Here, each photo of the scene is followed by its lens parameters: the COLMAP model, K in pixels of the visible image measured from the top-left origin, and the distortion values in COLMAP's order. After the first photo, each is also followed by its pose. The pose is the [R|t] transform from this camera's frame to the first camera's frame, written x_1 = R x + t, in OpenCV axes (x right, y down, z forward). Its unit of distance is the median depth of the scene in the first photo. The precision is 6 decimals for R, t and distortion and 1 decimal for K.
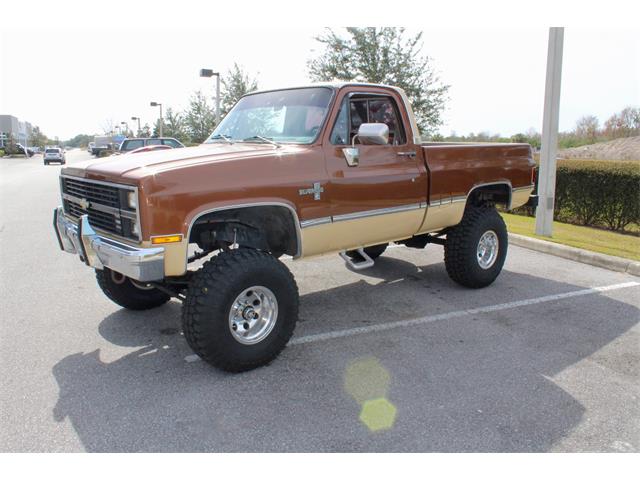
lens RADIAL K [[525.6, 0, 313.6], [0, 525.6, 241.4], [0, 0, 1]] dist [-0.155737, 0.129019]
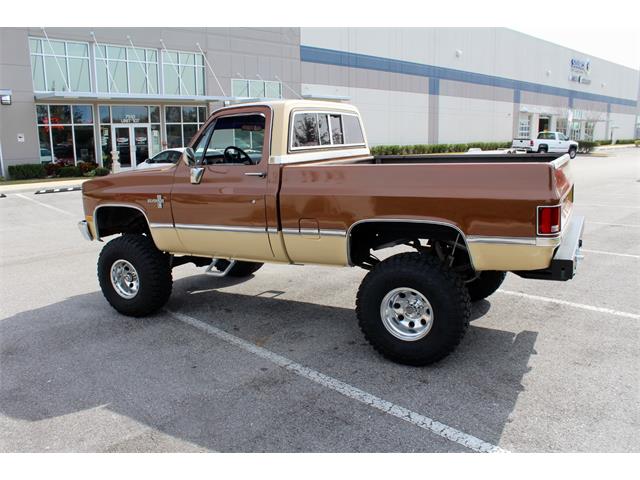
lens RADIAL K [[525.6, 0, 309.4], [0, 525.6, 246.0], [0, 0, 1]] dist [-0.155737, 0.129019]
pose [[0.345255, 0.178561, -0.921366, 0.923487], [-0.145316, 0.980065, 0.135484, -0.150141], [0.927191, 0.087112, 0.364320, 0.615411]]
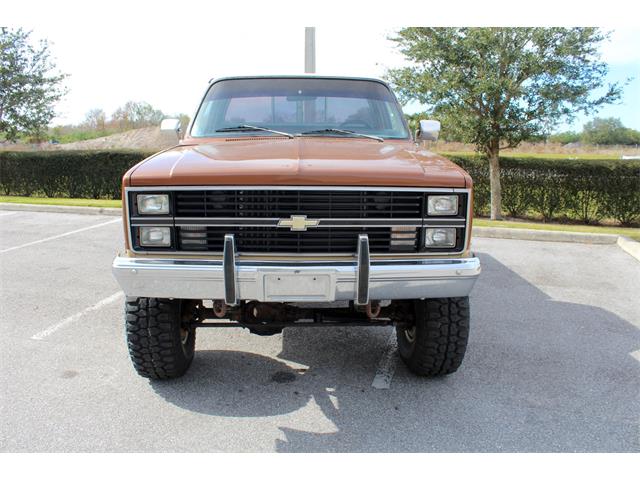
lens RADIAL K [[525.6, 0, 313.9], [0, 525.6, 238.0], [0, 0, 1]] dist [-0.155737, 0.129019]
pose [[0.628744, -0.147872, 0.763423, -0.660996], [0.141718, 0.987101, 0.074480, -0.069762], [-0.764590, 0.061361, 0.641590, 0.361665]]
